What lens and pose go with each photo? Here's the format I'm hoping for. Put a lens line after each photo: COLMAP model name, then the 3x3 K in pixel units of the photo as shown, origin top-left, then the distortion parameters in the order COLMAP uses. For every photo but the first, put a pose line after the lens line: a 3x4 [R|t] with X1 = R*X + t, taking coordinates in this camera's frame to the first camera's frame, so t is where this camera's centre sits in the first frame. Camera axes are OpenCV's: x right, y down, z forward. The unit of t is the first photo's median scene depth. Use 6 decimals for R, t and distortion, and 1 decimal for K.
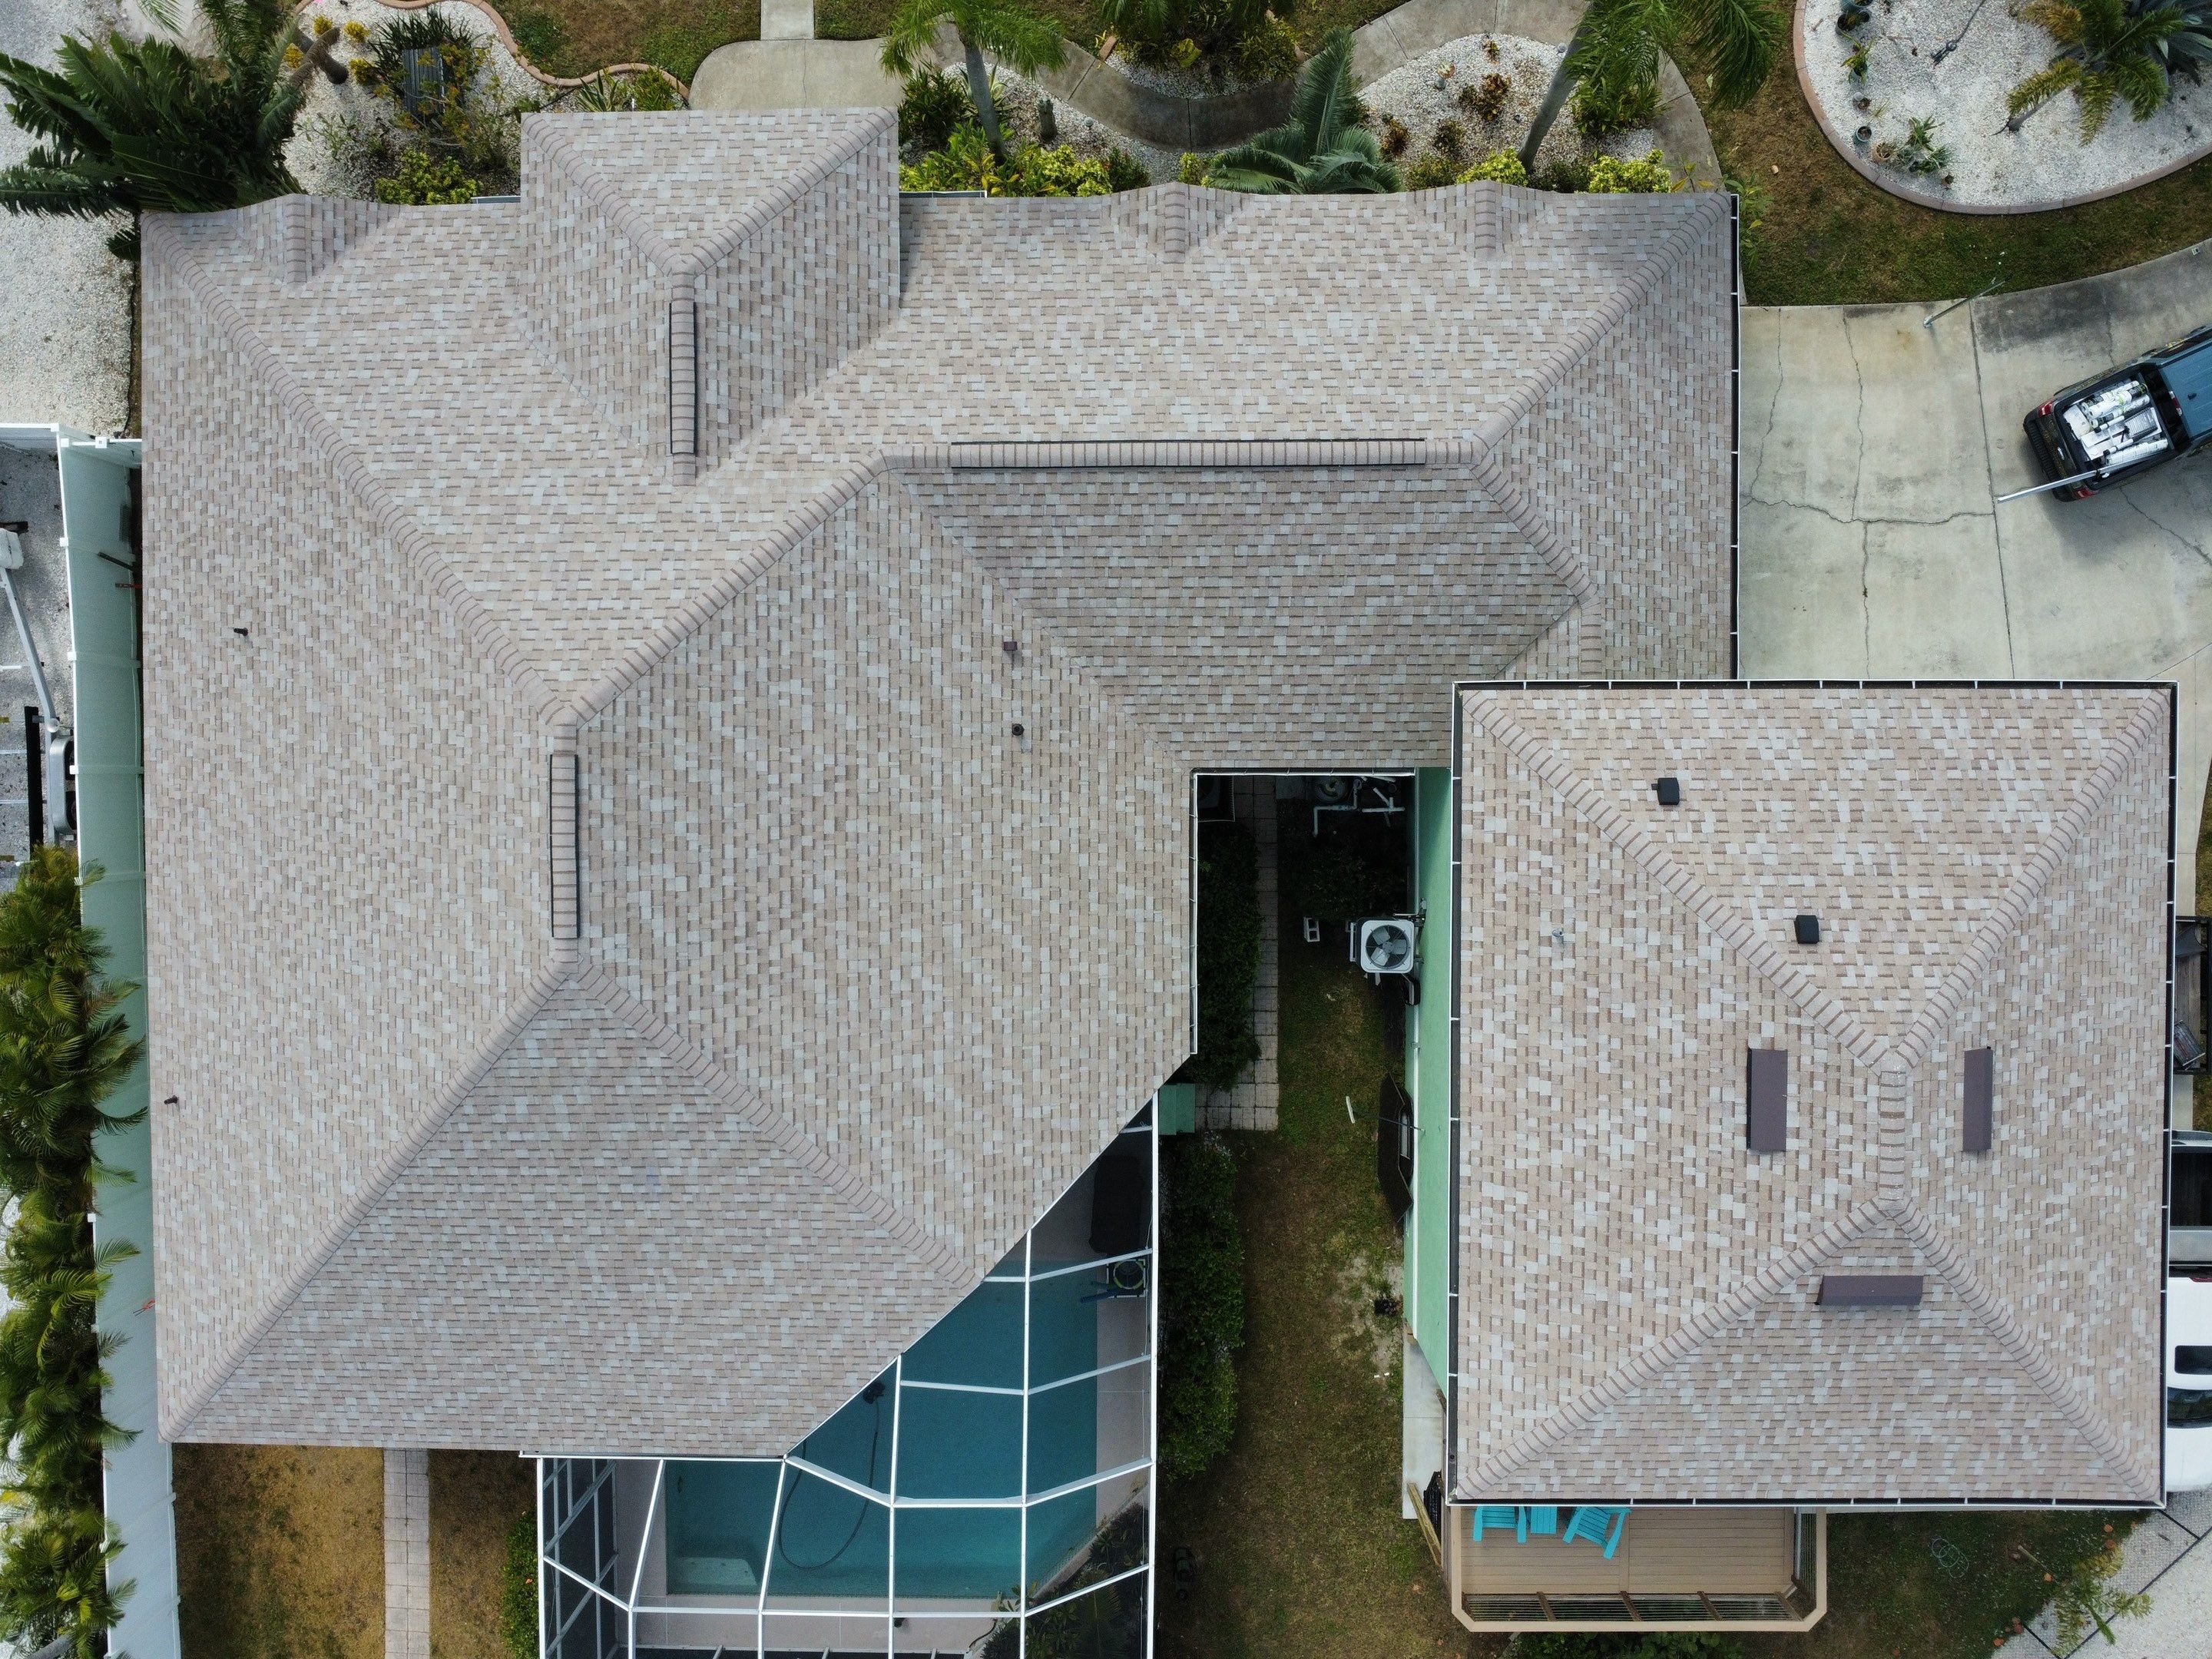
lens RADIAL K [[1605.1, 0, 1096.1], [0, 1605.1, 821.5], [0, 0, 1]] dist [-0.024351, -0.012455]
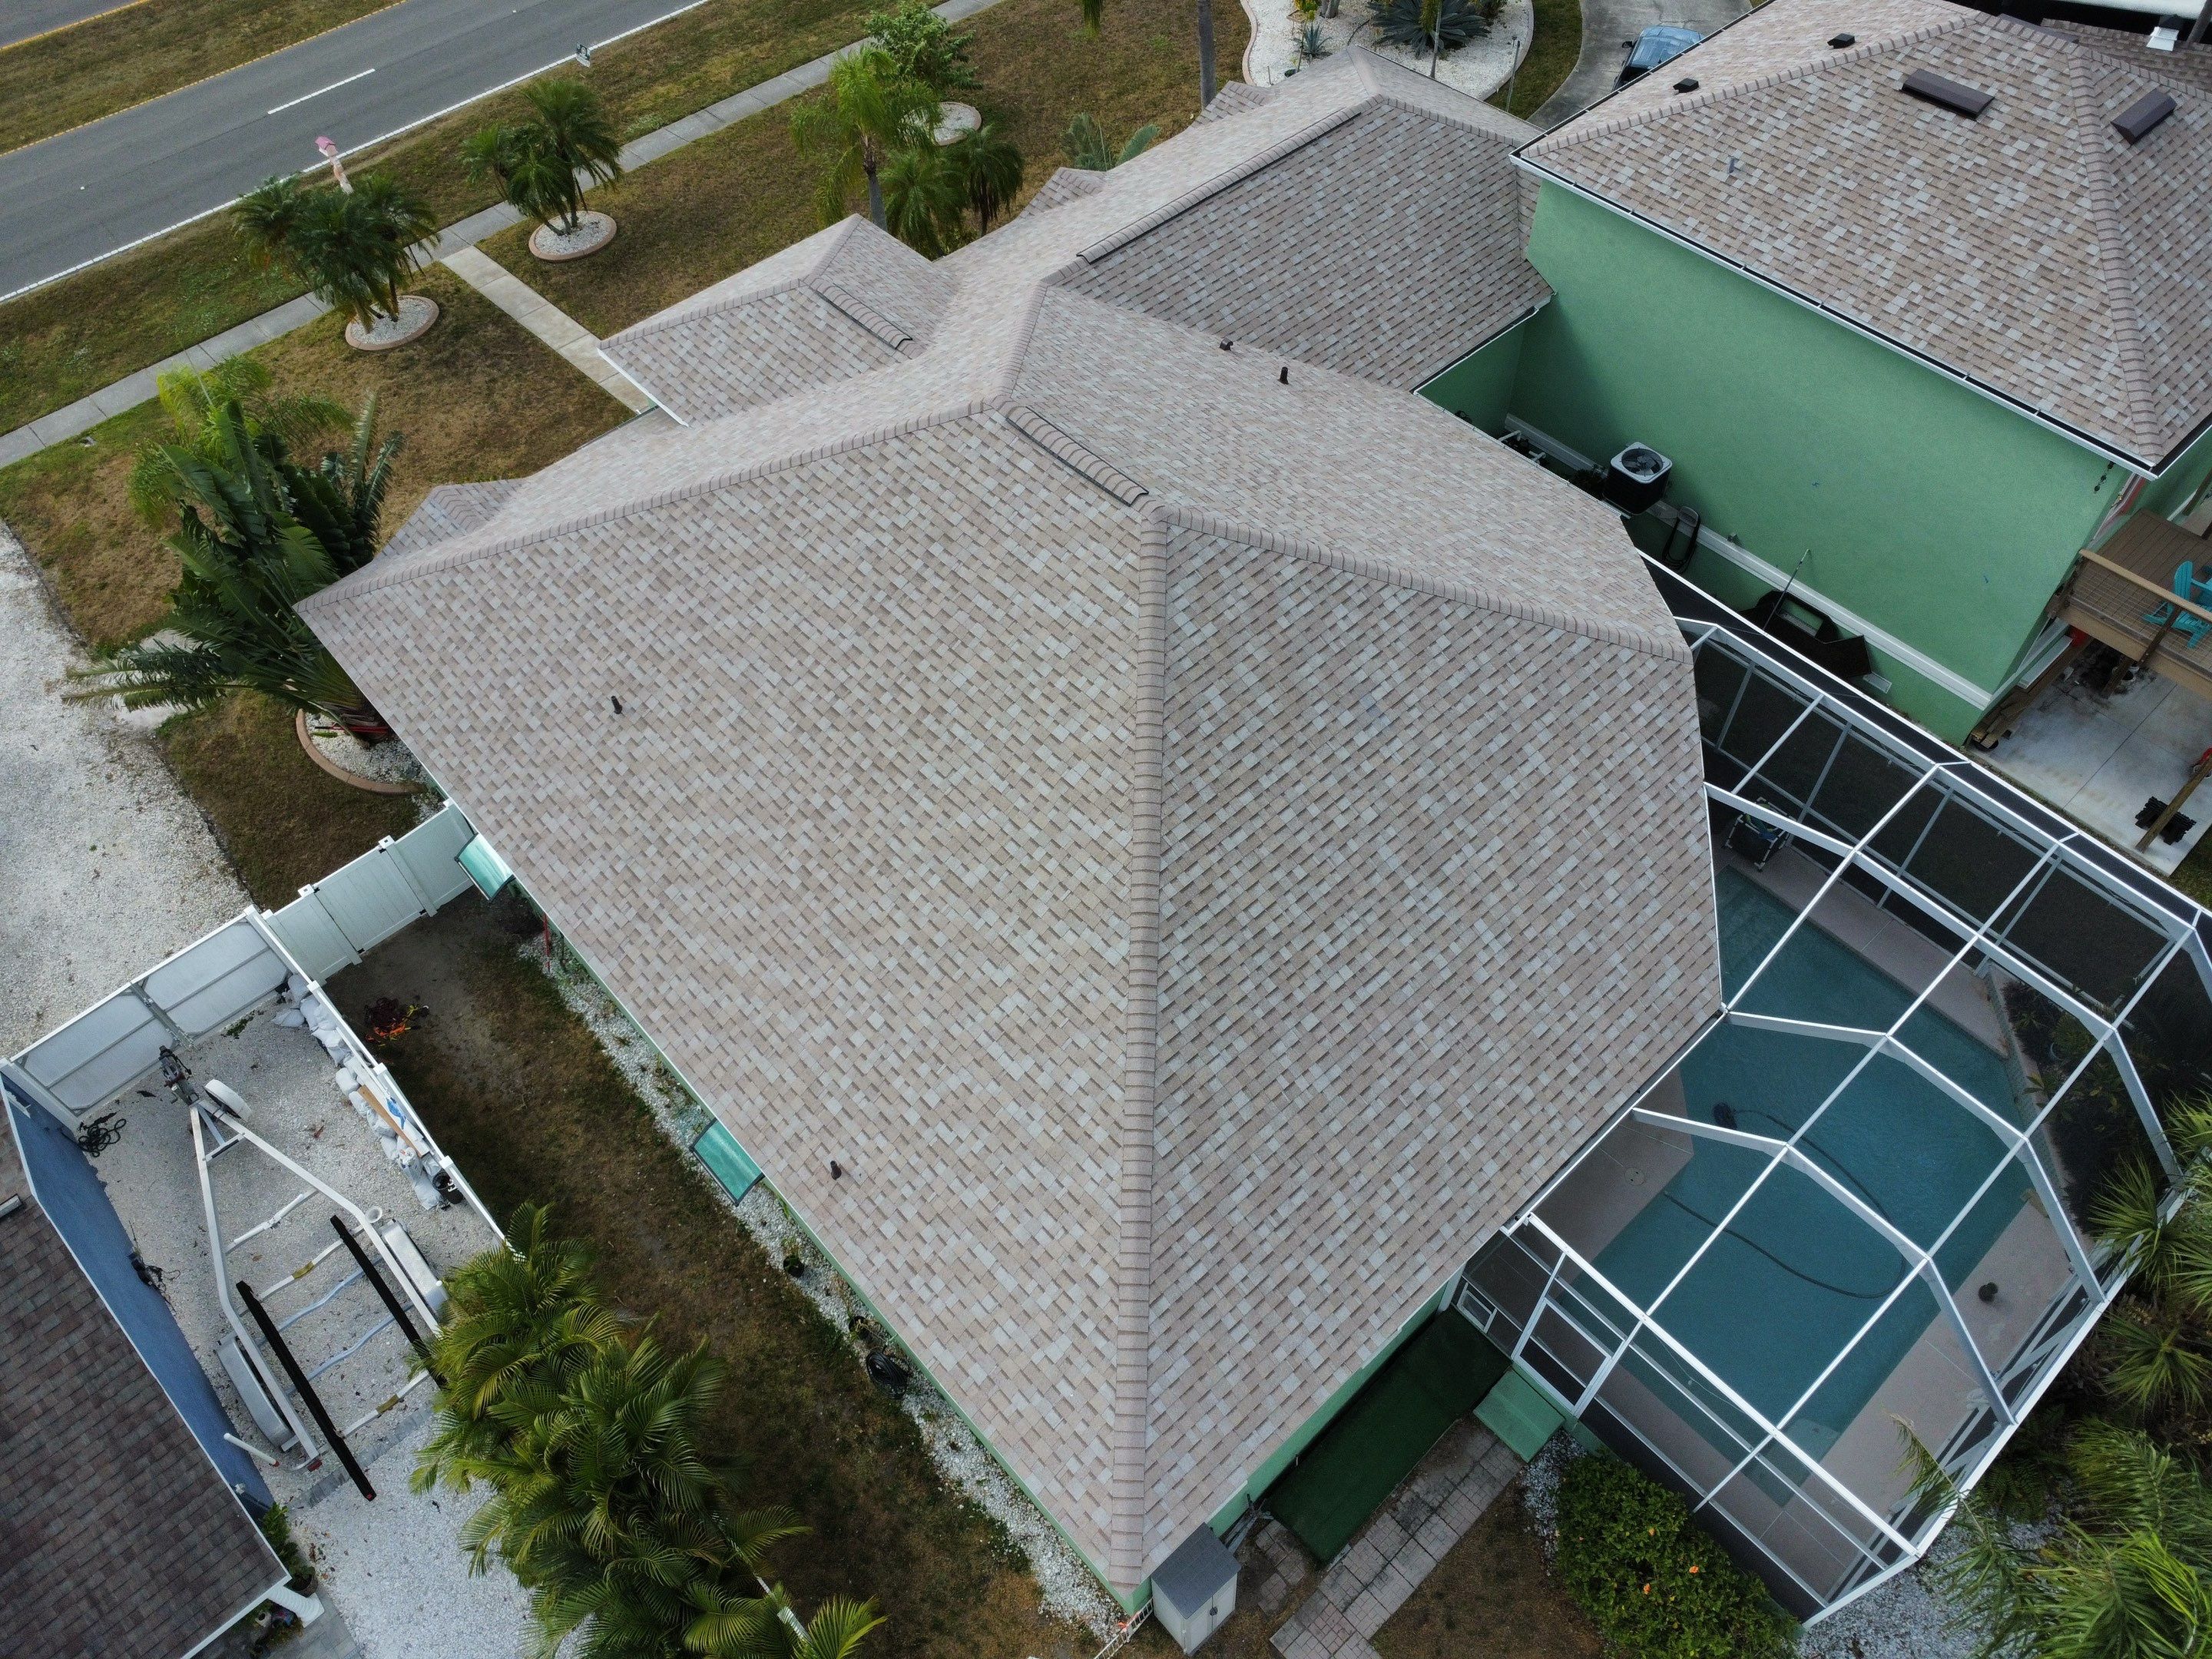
lens RADIAL K [[1605.1, 0, 1098.3], [0, 1605.1, 820.7], [0, 0, 1]] dist [-0.024351, -0.012455]
pose [[0.743766, -0.532003, 0.404704, -0.769368], [0.667595, 0.560775, -0.489743, 0.580678], [0.033597, 0.634433, 0.772248, 0.348644]]
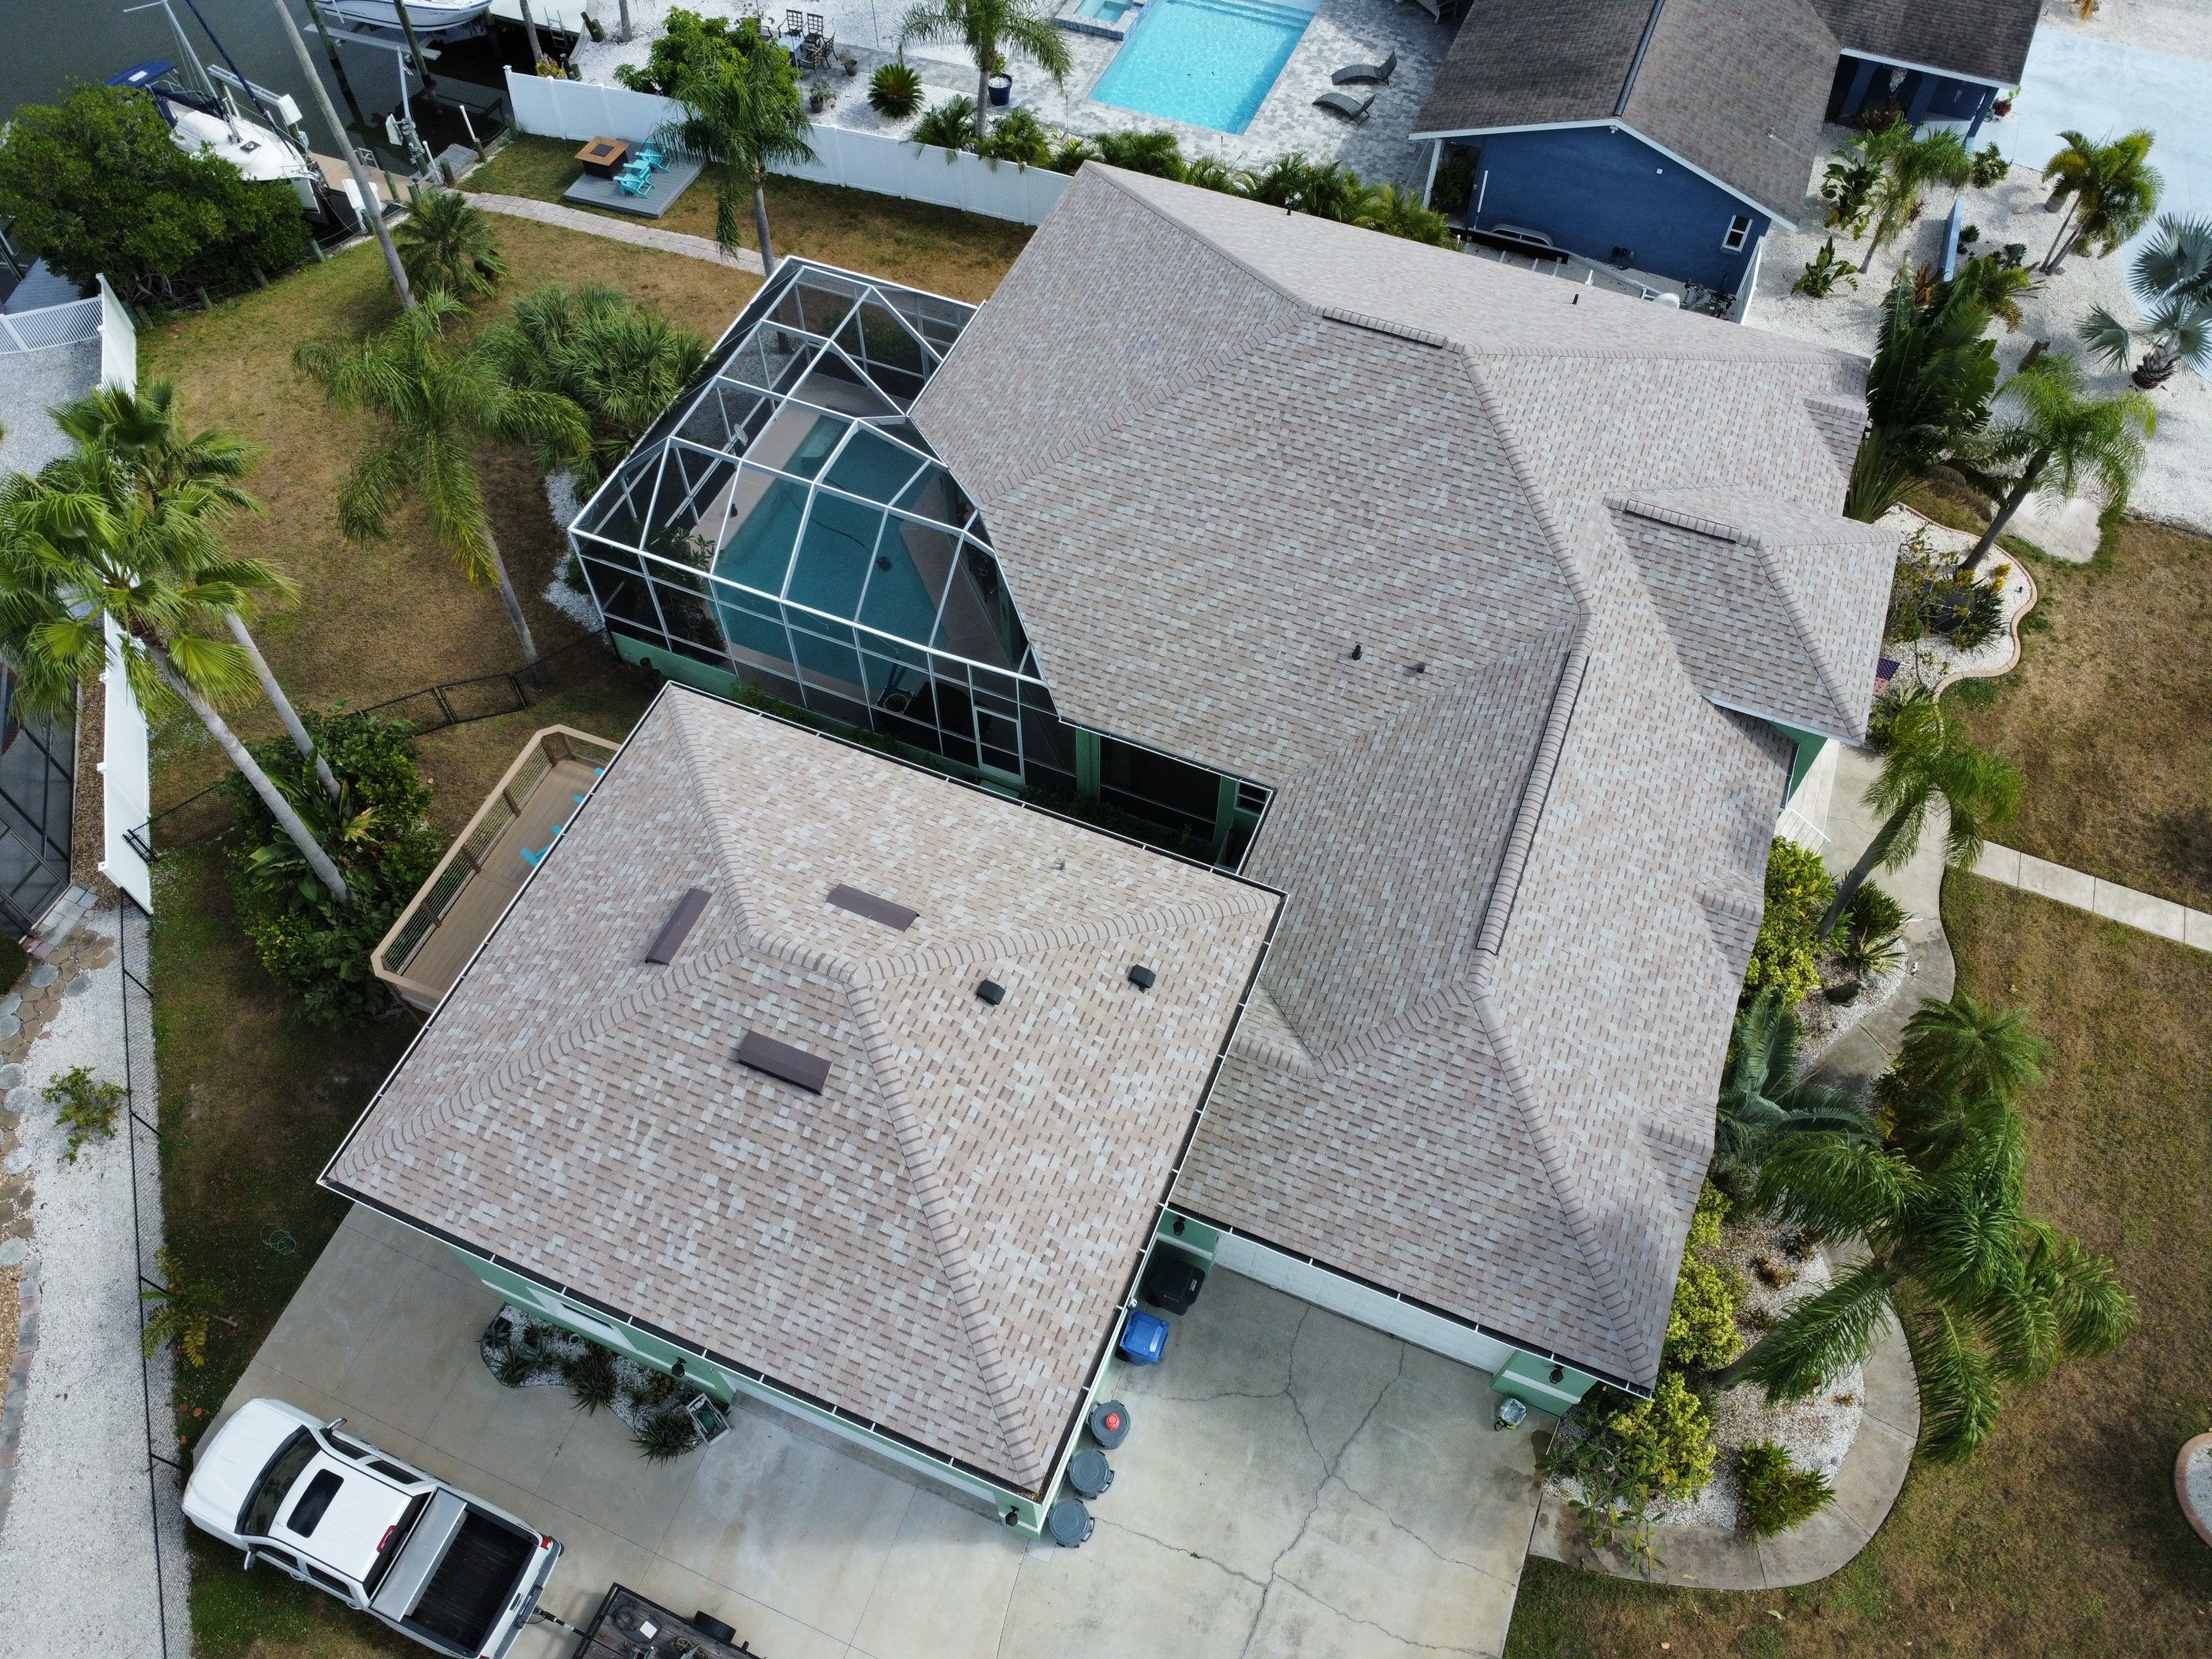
lens RADIAL K [[1605.1, 0, 1093.7], [0, 1605.1, 820.0], [0, 0, 1]] dist [-0.024351, -0.012455]
pose [[-0.383031, 0.786072, -0.485158, 0.778228], [-0.923676, -0.331896, 0.191488, -0.156481], [-0.010499, 0.521475, 0.853202, -0.022625]]
